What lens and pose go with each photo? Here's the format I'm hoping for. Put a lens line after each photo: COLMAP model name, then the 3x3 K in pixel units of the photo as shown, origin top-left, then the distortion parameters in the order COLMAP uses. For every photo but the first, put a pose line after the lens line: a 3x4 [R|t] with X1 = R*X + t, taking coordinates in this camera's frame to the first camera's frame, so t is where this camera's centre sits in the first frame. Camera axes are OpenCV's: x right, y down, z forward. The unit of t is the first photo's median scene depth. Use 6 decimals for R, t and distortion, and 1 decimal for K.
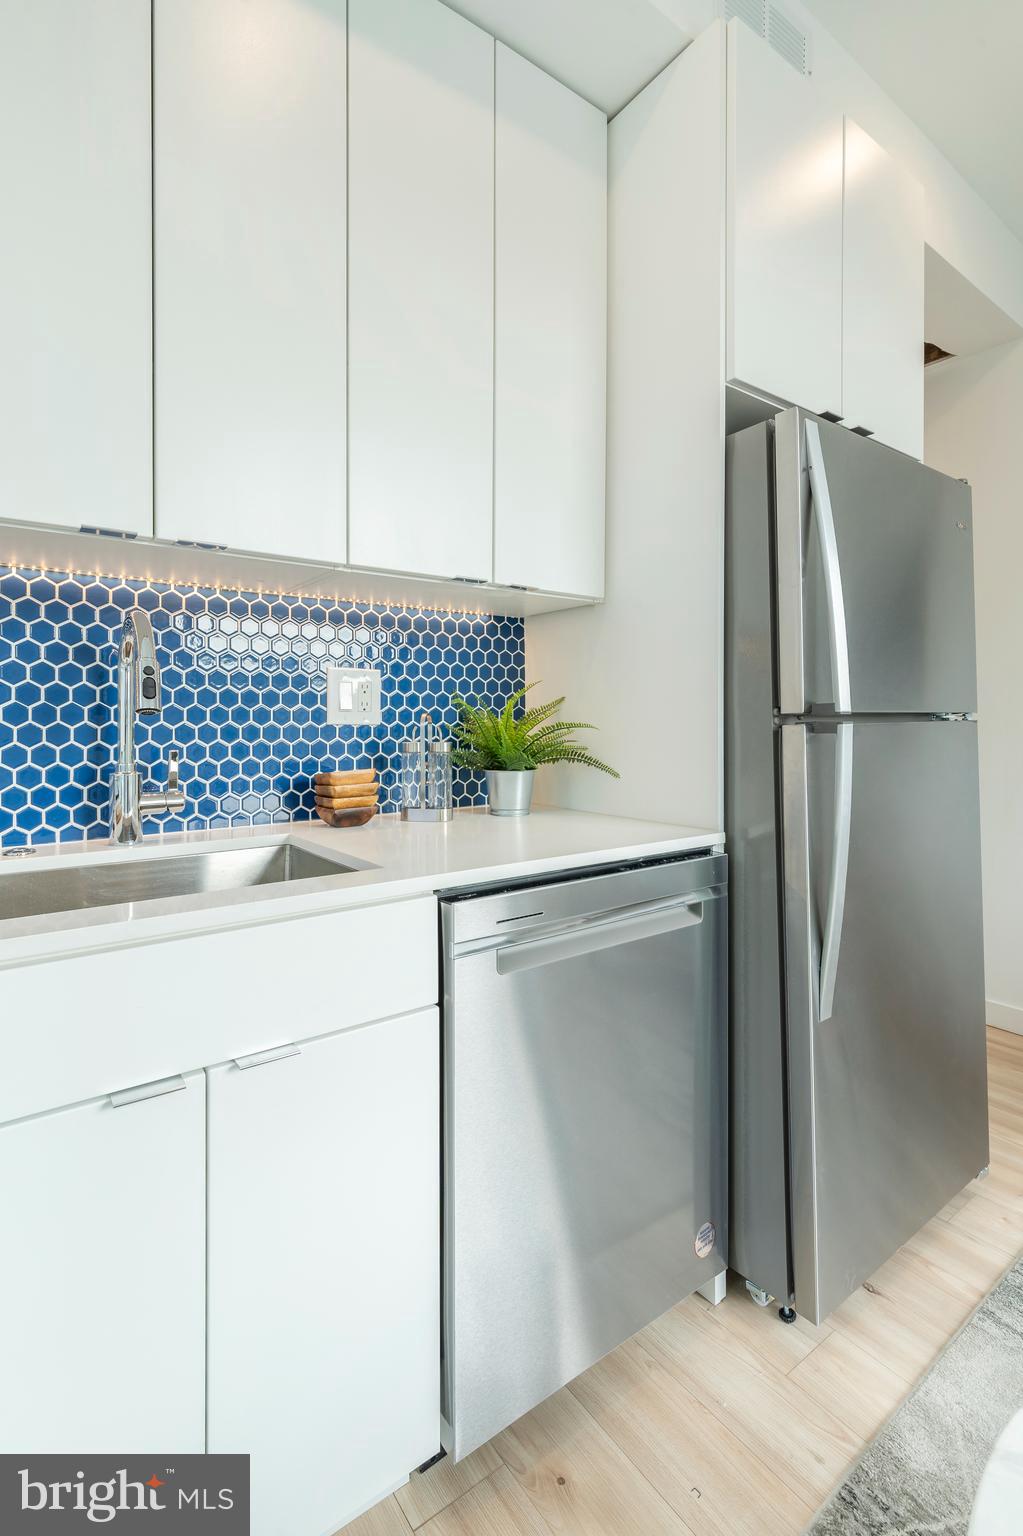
lens RADIAL K [[691.0, 0, 523.8], [0, 691.0, 732.4], [0, 0, 1]] dist [-0.000847, -0.000167]
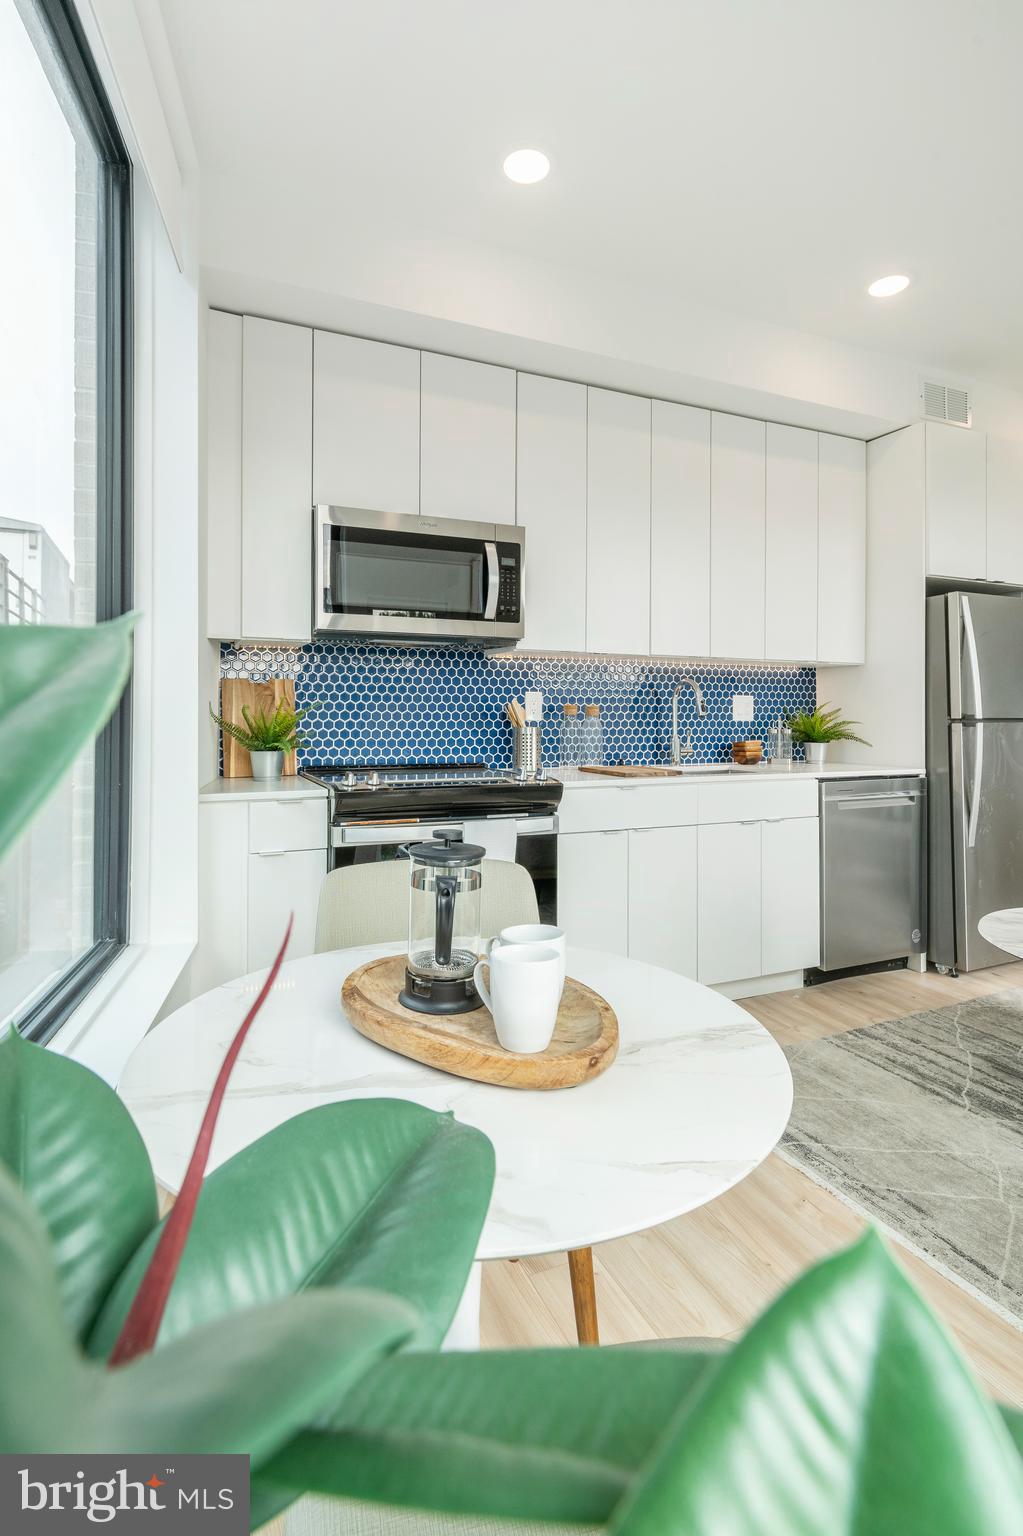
lens RADIAL K [[760.5, 0, 509.9], [0, 760.5, 709.2], [0, 0, 1]] dist [0.000022, 0.000219]
pose [[0.974626, 0.005512, -0.223770, -0.456053], [-0.010145, 0.999757, -0.019561, 0.006646], [0.223608, 0.021335, 0.974446, -1.650331]]
